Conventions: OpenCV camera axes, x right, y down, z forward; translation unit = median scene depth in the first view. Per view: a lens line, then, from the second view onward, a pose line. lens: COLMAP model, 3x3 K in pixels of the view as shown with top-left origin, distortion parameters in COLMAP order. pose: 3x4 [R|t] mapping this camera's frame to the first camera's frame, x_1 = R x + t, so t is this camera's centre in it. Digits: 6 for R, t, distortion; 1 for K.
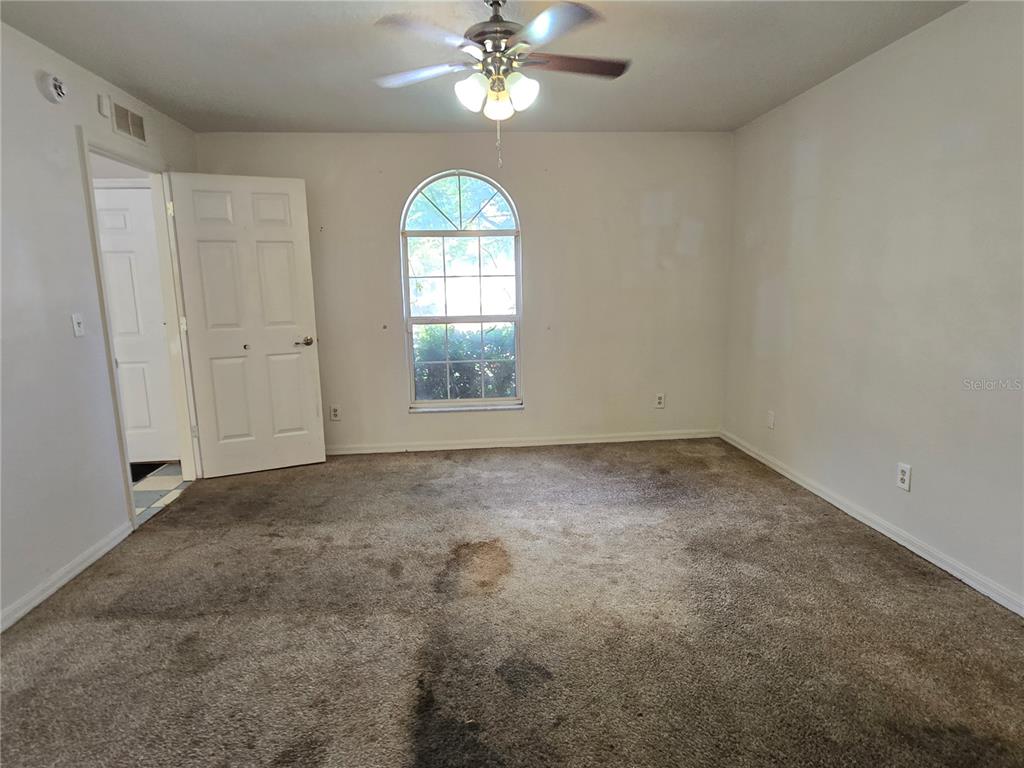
lens RADIAL K [[575.4, 0, 516.2], [0, 575.4, 380.0], [0, 0, 1]] dist [-0.010032, 0.004132]
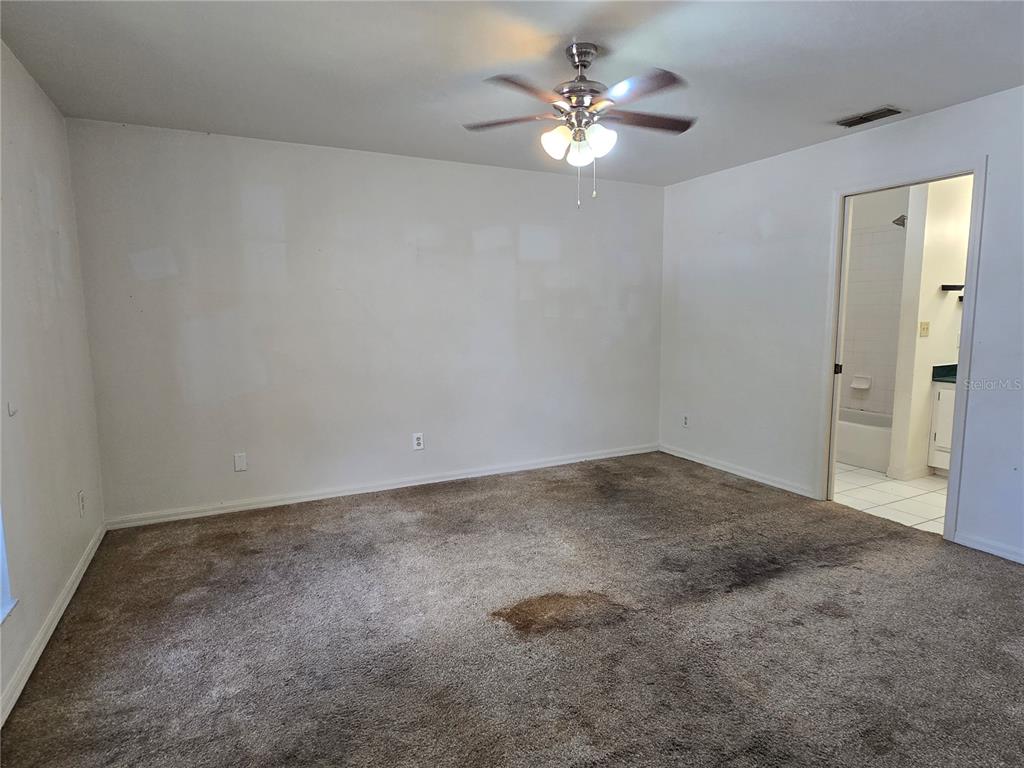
lens RADIAL K [[575.4, 0, 515.5], [0, 575.4, 385.1], [0, 0, 1]] dist [-0.010032, 0.004132]
pose [[-0.374328, -0.085999, 0.923300, -0.785325], [0.174180, 0.971446, 0.161100, -0.171485], [-0.910791, 0.221125, -0.348660, 1.200401]]
